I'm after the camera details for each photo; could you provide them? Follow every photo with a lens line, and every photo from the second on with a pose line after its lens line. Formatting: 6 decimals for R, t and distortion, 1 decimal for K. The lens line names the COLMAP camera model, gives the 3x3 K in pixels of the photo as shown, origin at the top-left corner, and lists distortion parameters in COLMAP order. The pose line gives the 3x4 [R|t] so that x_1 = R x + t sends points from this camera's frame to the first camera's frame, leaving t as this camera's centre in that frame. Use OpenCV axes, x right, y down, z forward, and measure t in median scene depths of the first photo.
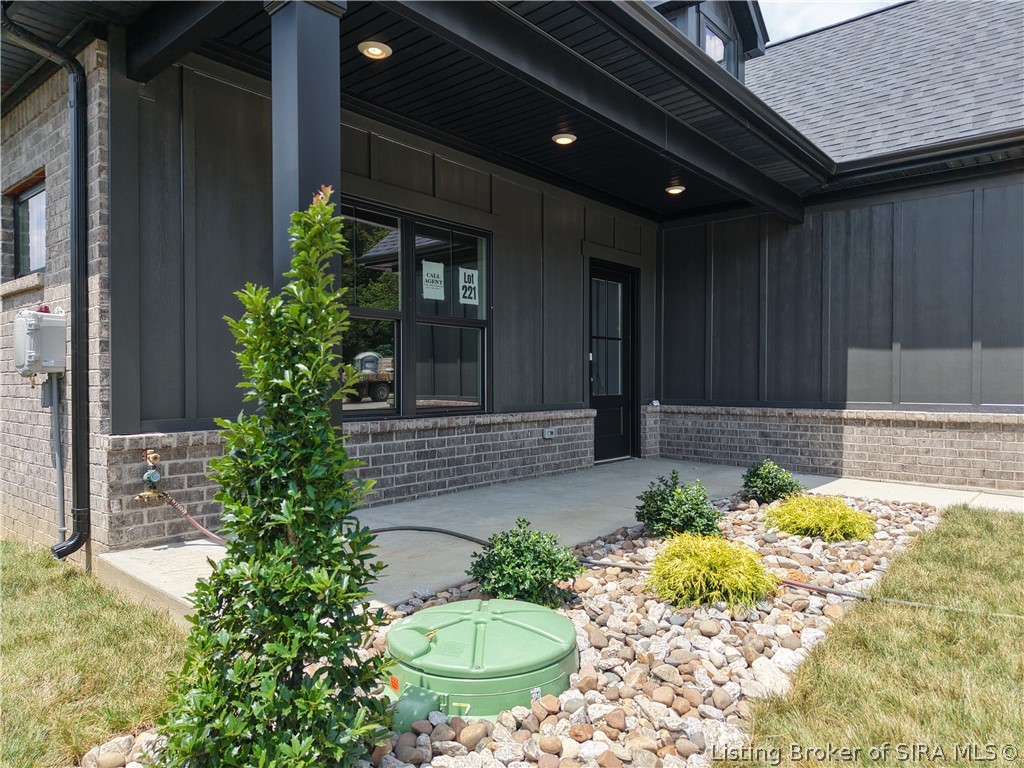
lens RADIAL K [[695.2, 0, 512.0], [0, 695.2, 384.0], [0, 0, 1]] dist [0.038317, -0.001945]
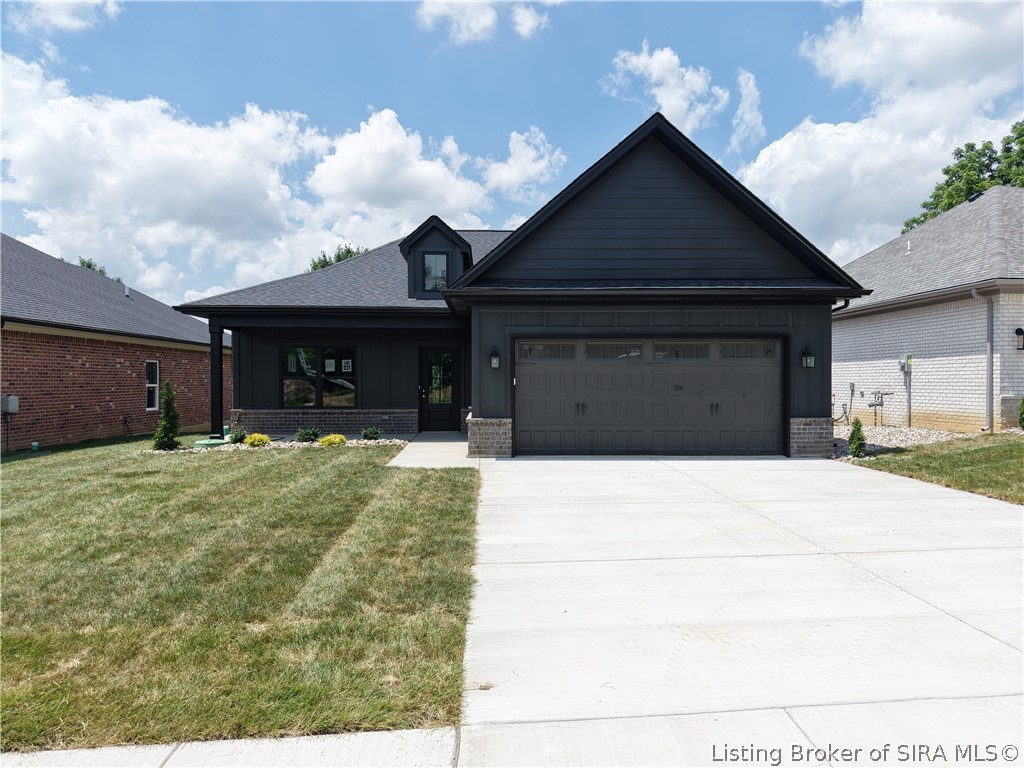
lens RADIAL K [[695.2, 0, 512.0], [0, 695.2, 384.0], [0, 0, 1]] dist [0.038317, -0.001945]
pose [[0.682748, 0.002399, -0.730650, 2.284768], [-0.000889, 0.999997, 0.002452, -0.061522], [0.730653, -0.001024, 0.682748, -0.447490]]
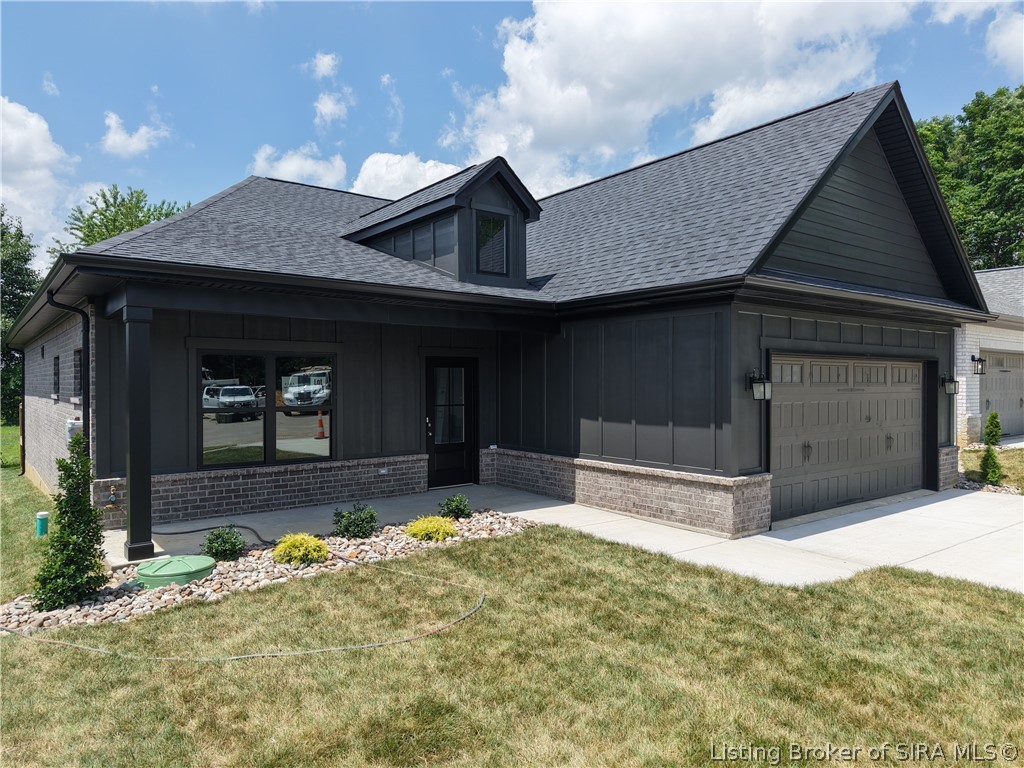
lens RADIAL K [[693.0, 0, 512.0], [0, 693.0, 384.0], [0, 0, 1]] dist [0.018863, -0.002288]
pose [[0.979646, -0.001670, -0.200727, 0.663367], [0.001466, 0.999998, -0.001162, -0.128175], [0.200729, 0.000844, 0.979646, -0.511366]]
